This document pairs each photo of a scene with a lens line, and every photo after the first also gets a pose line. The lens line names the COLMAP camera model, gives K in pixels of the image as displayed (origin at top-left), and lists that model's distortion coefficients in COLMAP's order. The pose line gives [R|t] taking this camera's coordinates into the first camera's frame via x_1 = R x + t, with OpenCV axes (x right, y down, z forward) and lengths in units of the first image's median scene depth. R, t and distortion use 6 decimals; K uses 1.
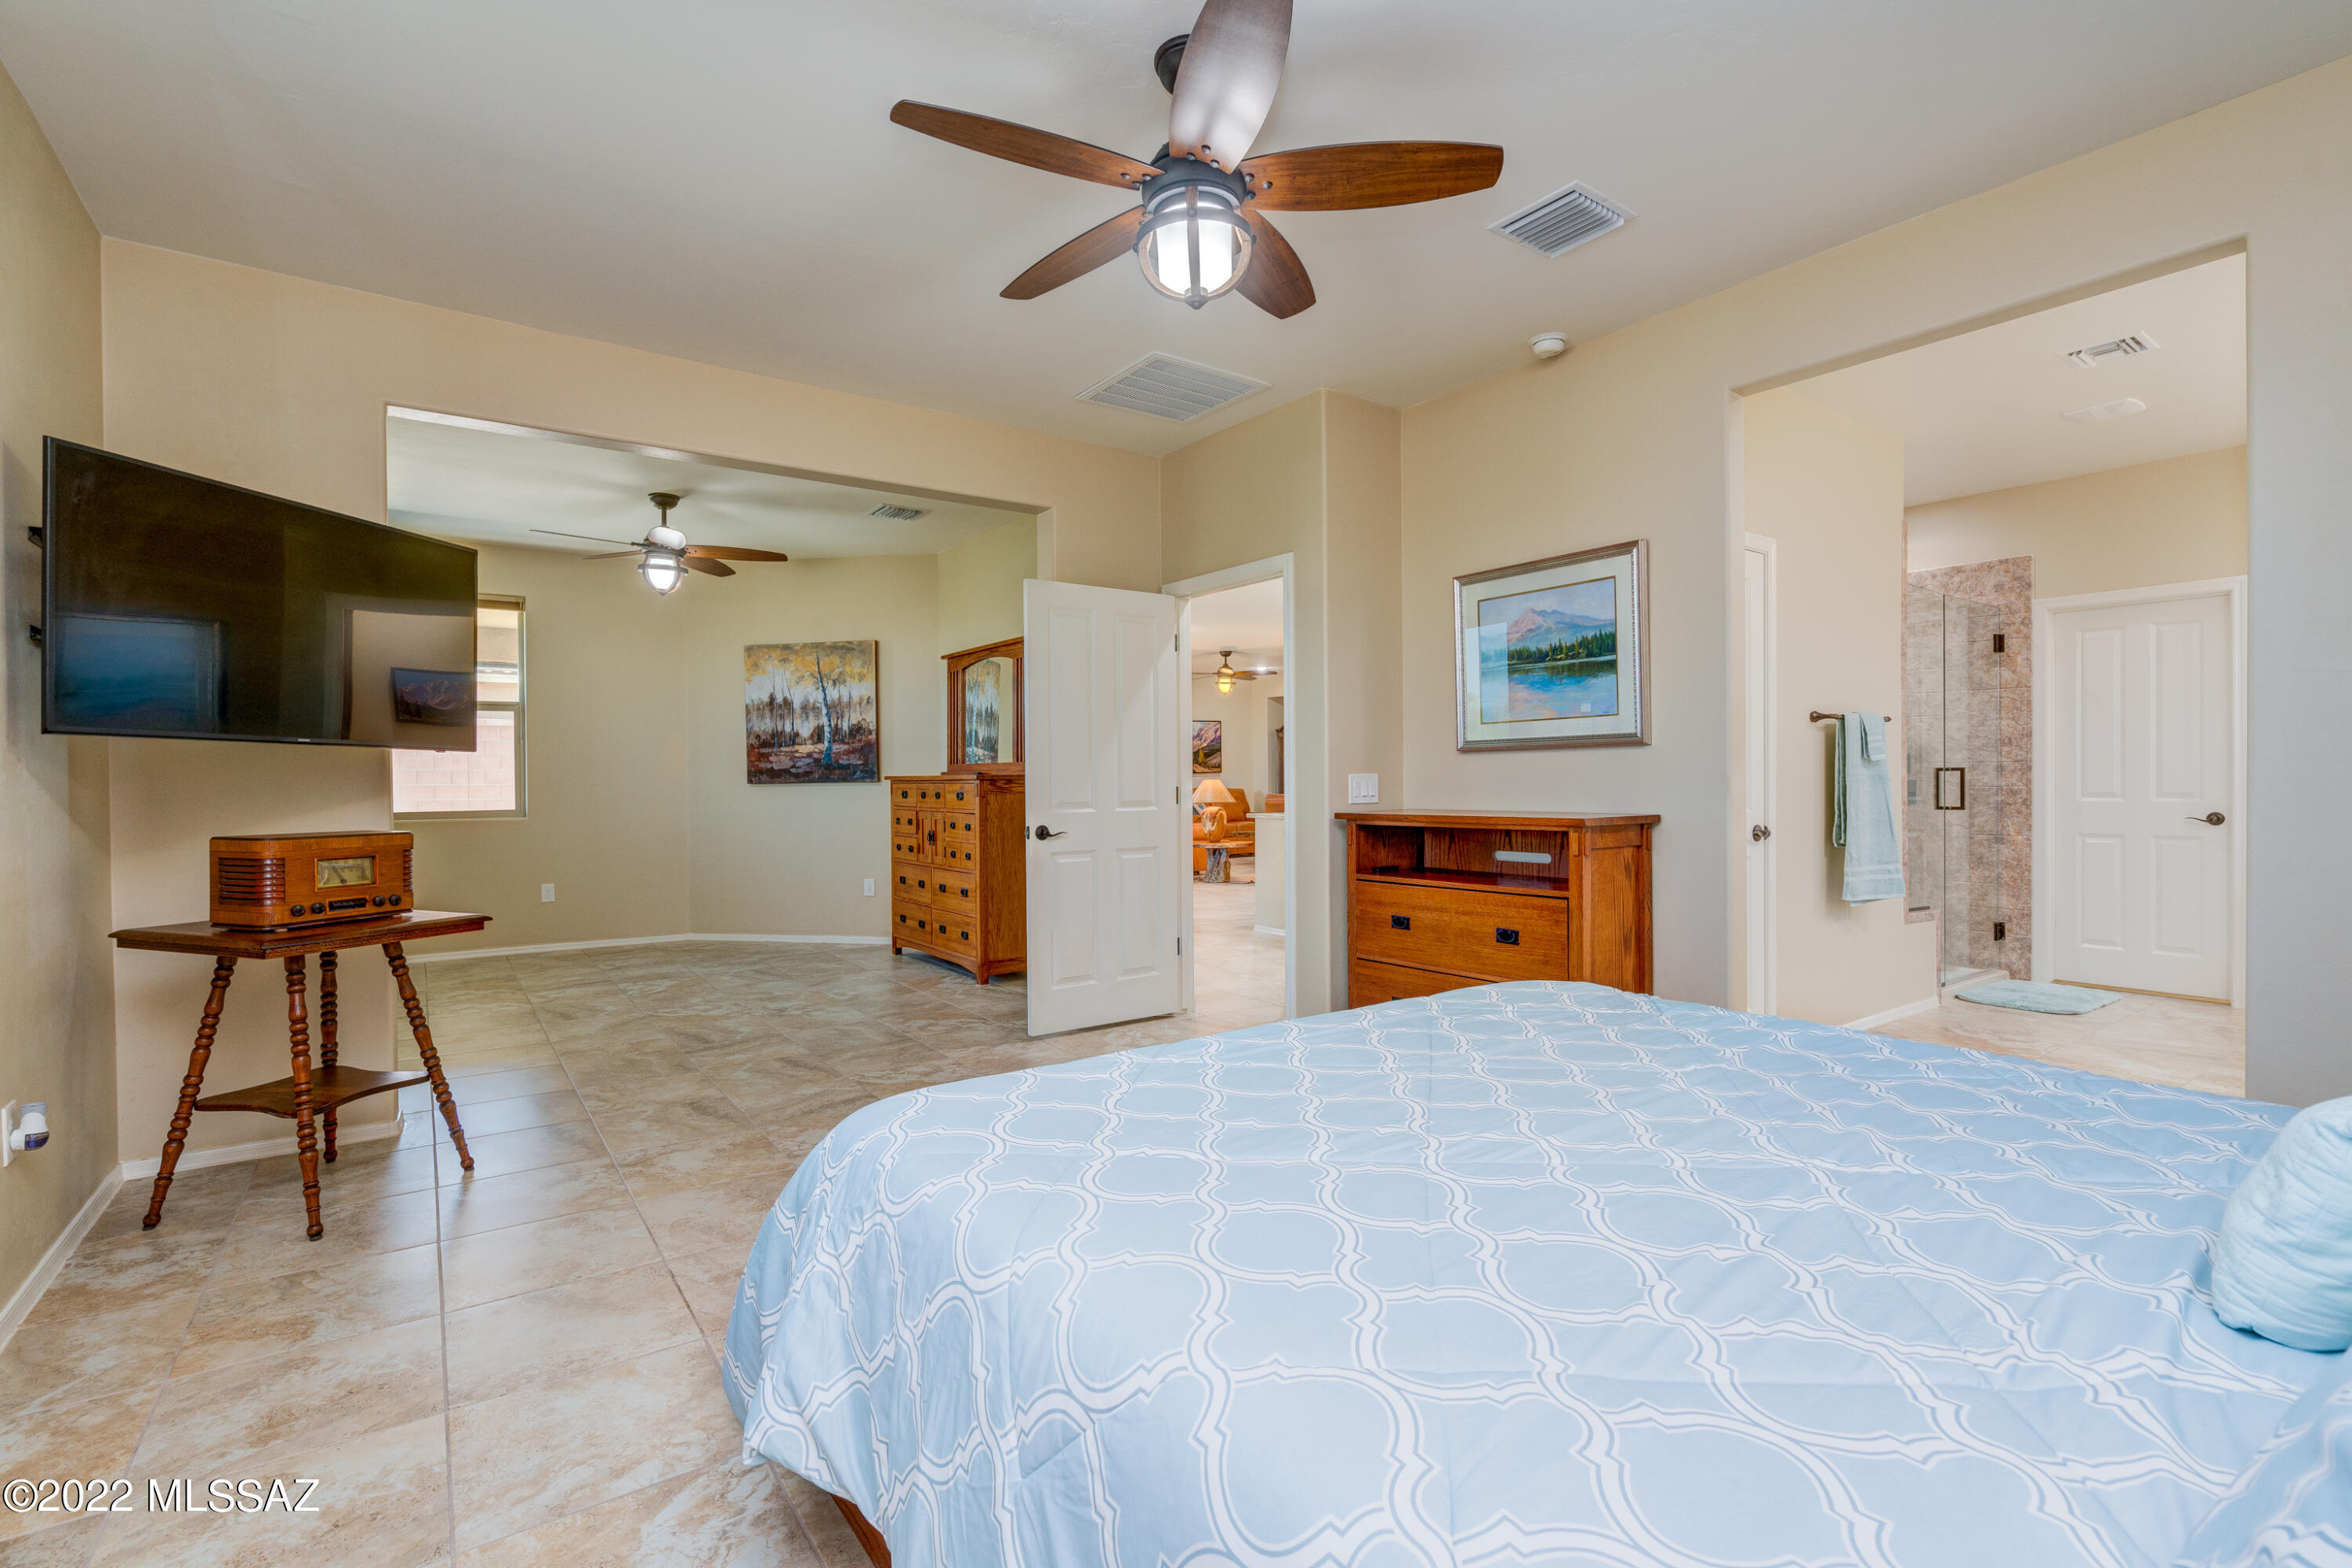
lens RADIAL K [[1056.5, 0, 1172.4], [0, 1056.5, 788.4], [0, 0, 1]] dist [-0.002654, -0.000126]
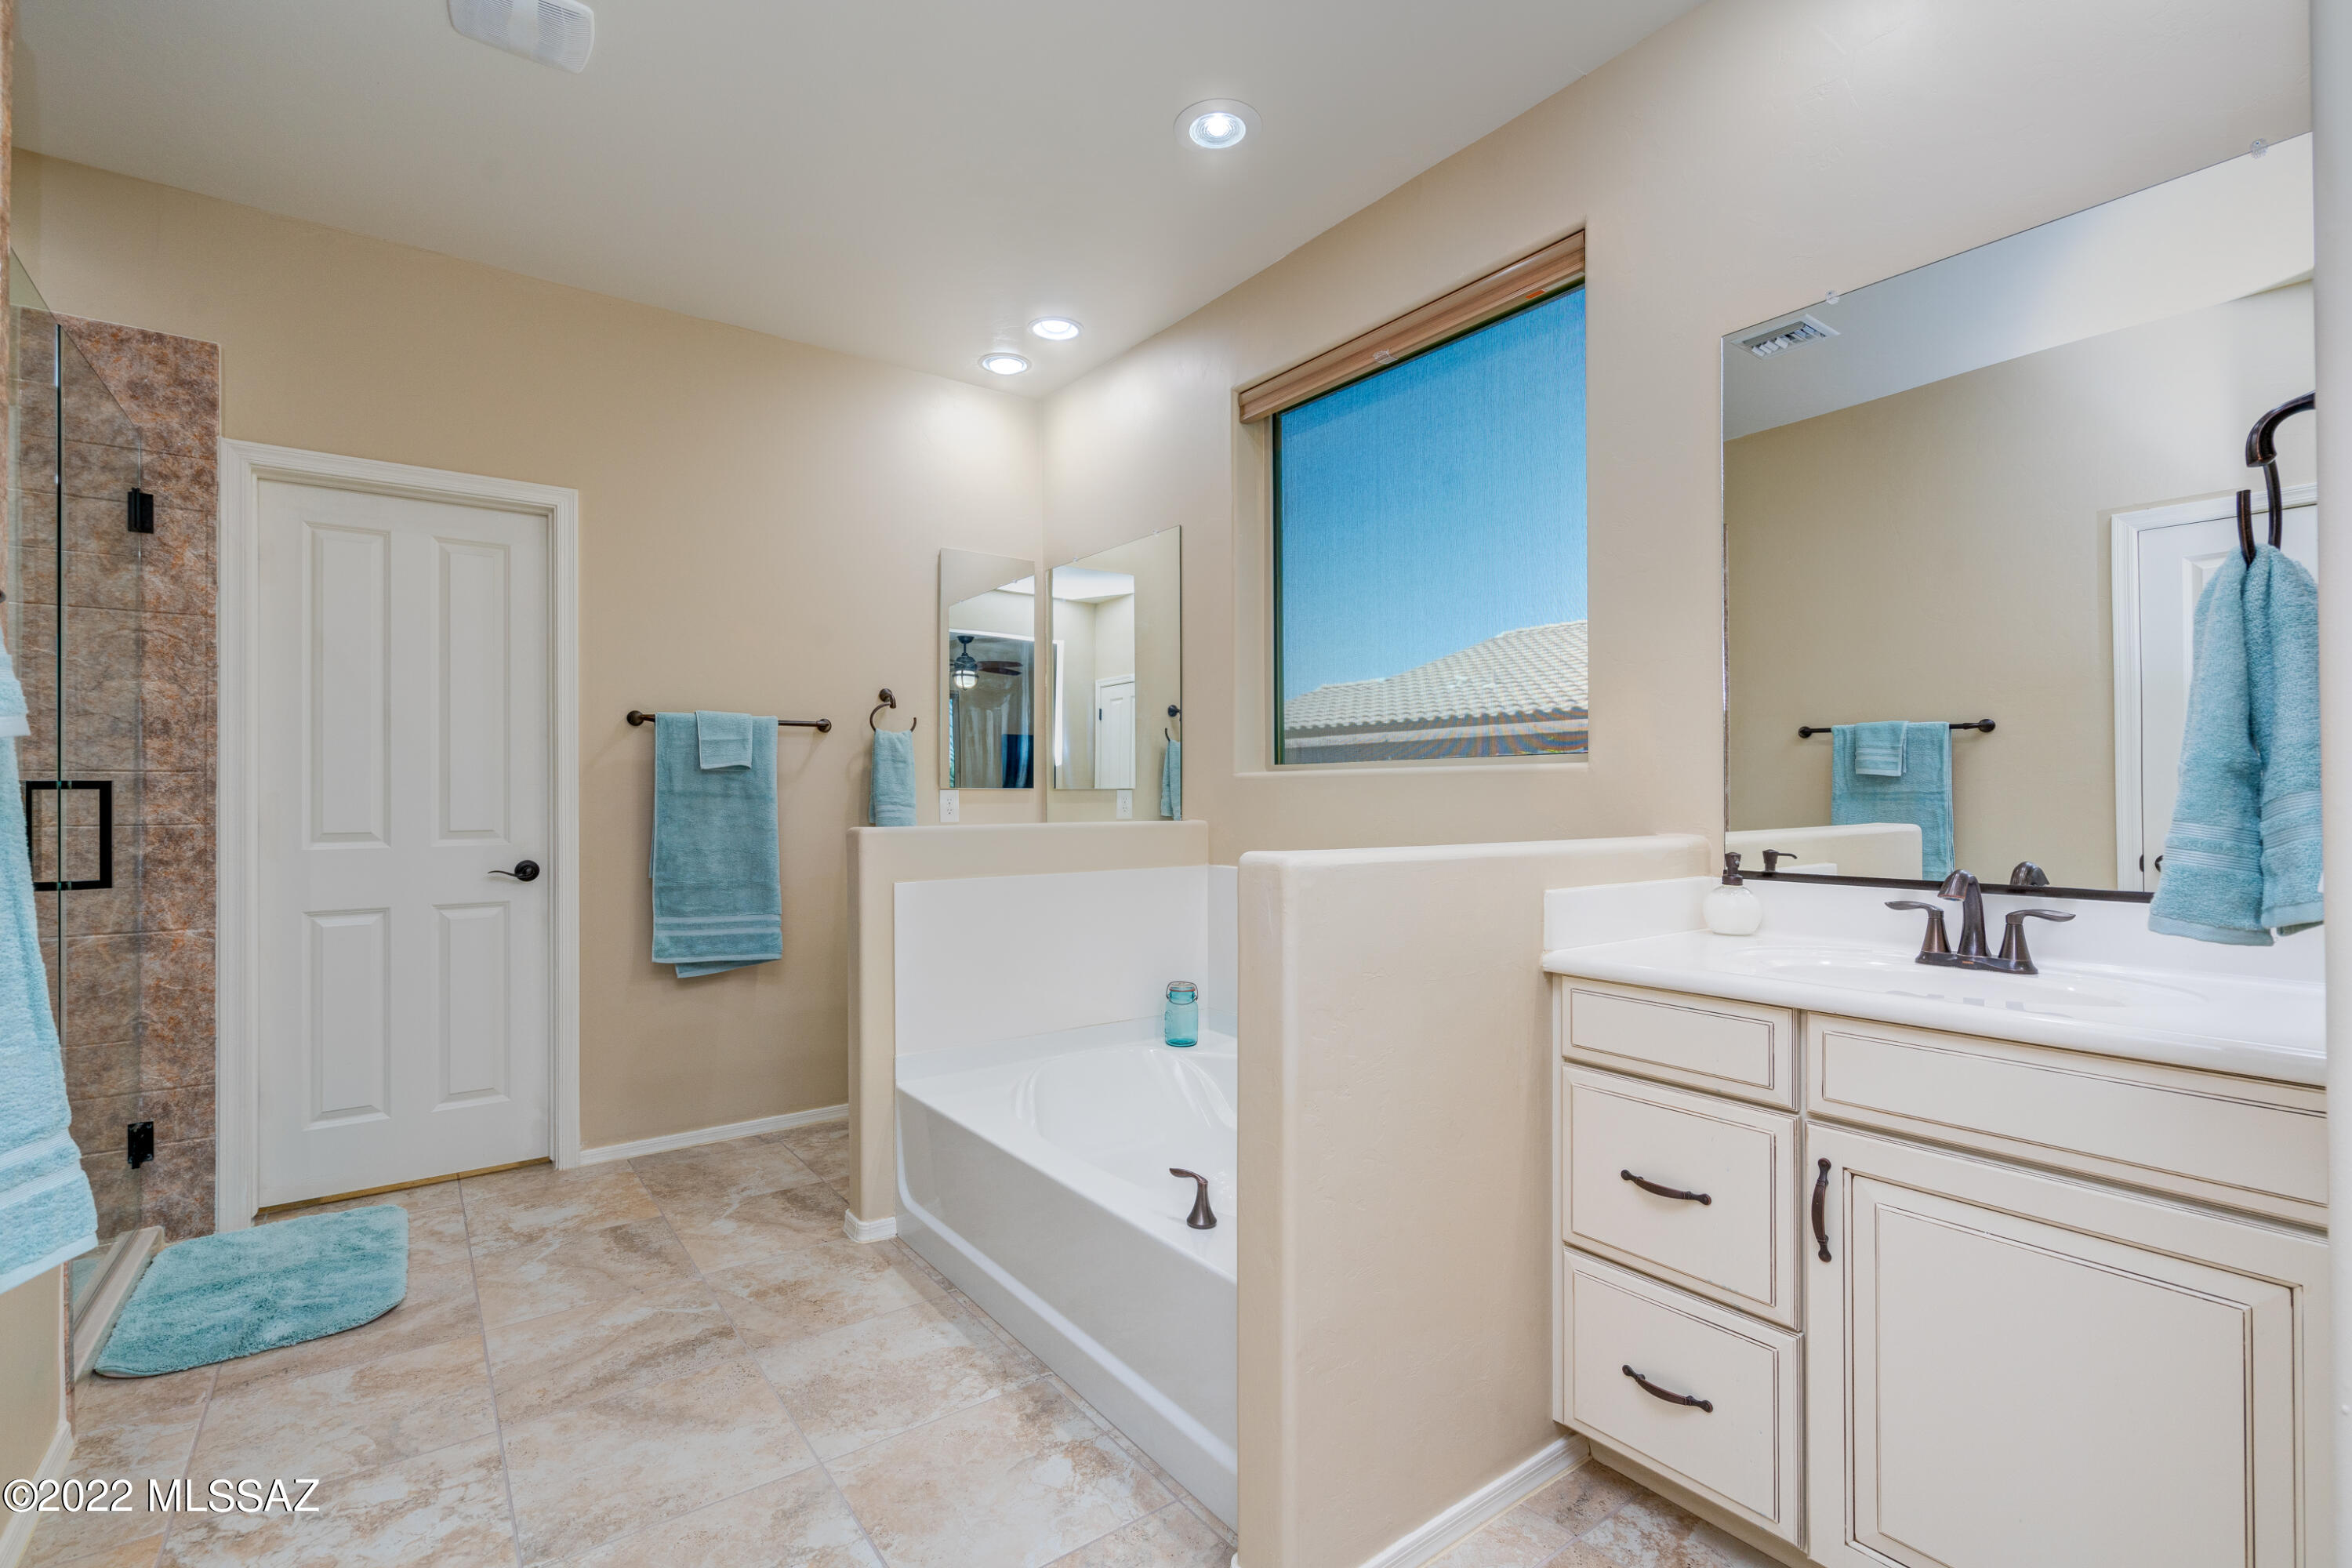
lens RADIAL K [[1056.5, 0, 1172.4], [0, 1056.5, 788.4], [0, 0, 1]] dist [-0.002654, -0.000126]
pose [[-0.009616, 0.011373, 0.999889, 0.329788], [0.010034, 0.999886, -0.011276, -0.008180], [-0.999903, 0.009924, -0.009729, 0.567801]]
